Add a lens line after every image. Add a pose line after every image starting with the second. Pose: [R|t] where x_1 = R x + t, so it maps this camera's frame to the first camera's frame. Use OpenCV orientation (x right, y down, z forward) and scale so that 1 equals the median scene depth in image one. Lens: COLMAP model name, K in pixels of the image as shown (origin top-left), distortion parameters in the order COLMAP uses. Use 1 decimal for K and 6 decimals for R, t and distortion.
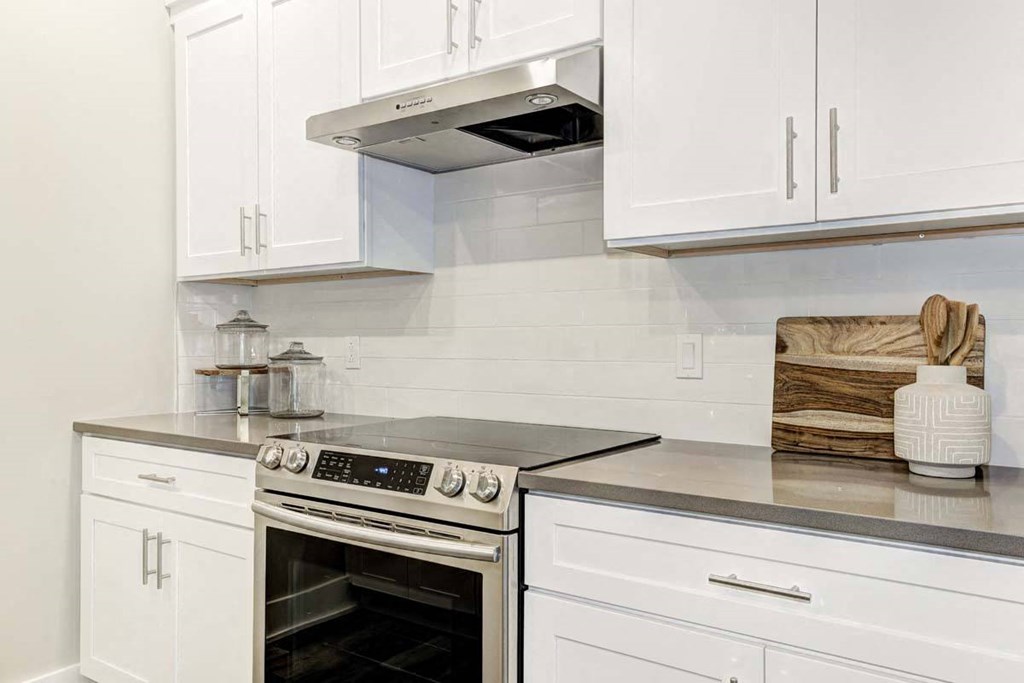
lens RADIAL K [[741.4, 0, 543.7], [0, 741.4, 341.1], [0, 0, 1]] dist [0.008707, 0.003028]
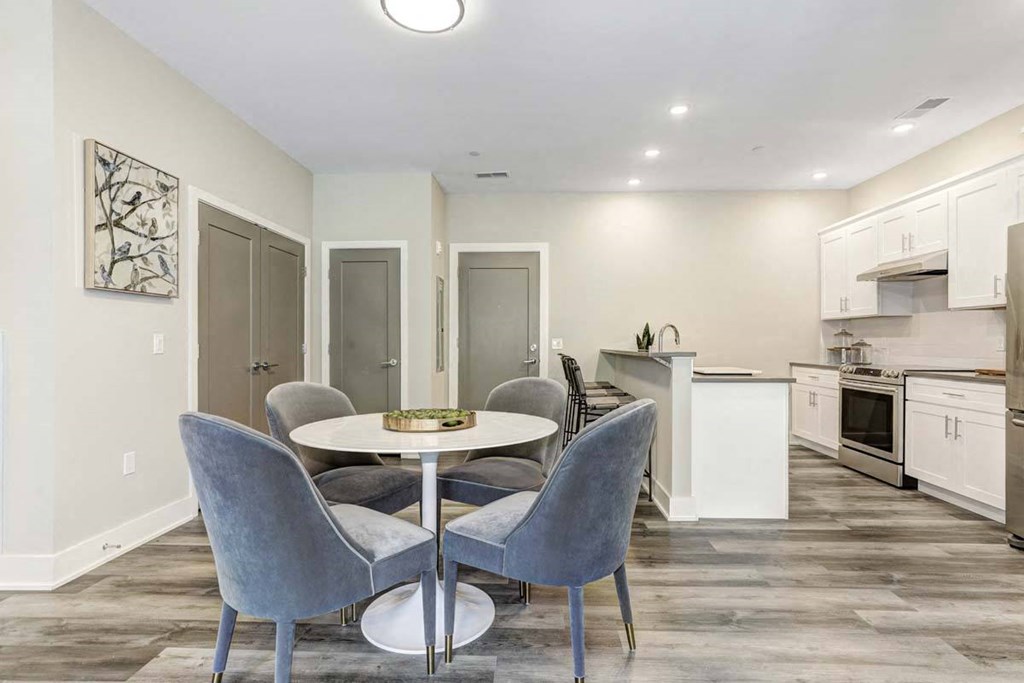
lens RADIAL K [[494.2, 0, 512.0], [0, 494.2, 341.5], [0, 0, 1]] dist [-0.023797, 0.017682]
pose [[0.503393, -0.000703, -0.864057, 0.788586], [0.001275, 0.999999, -0.000072, 0.008994], [0.864056, -0.001065, 0.503394, -1.438139]]
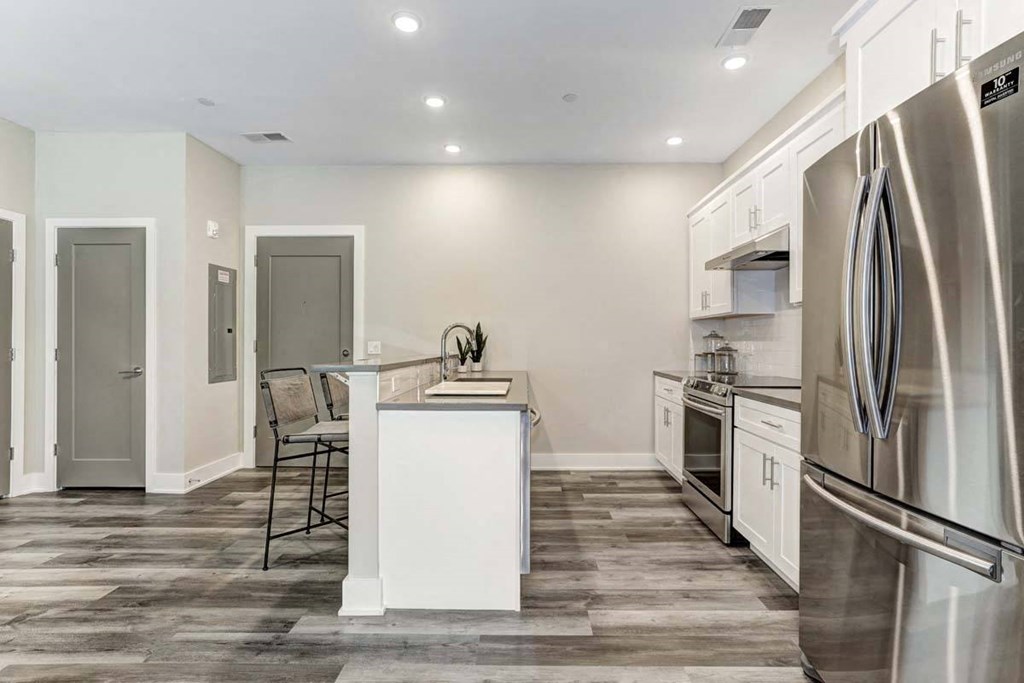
lens RADIAL K [[482.8, 0, 512.0], [0, 482.8, 341.5], [0, 0, 1]] dist [-0.021018, 0.016652]
pose [[0.523962, -0.000430, -0.851742, 0.758614], [-0.000201, 1.000000, -0.000629, -0.005092], [0.851742, 0.000500, 0.523962, -0.508791]]
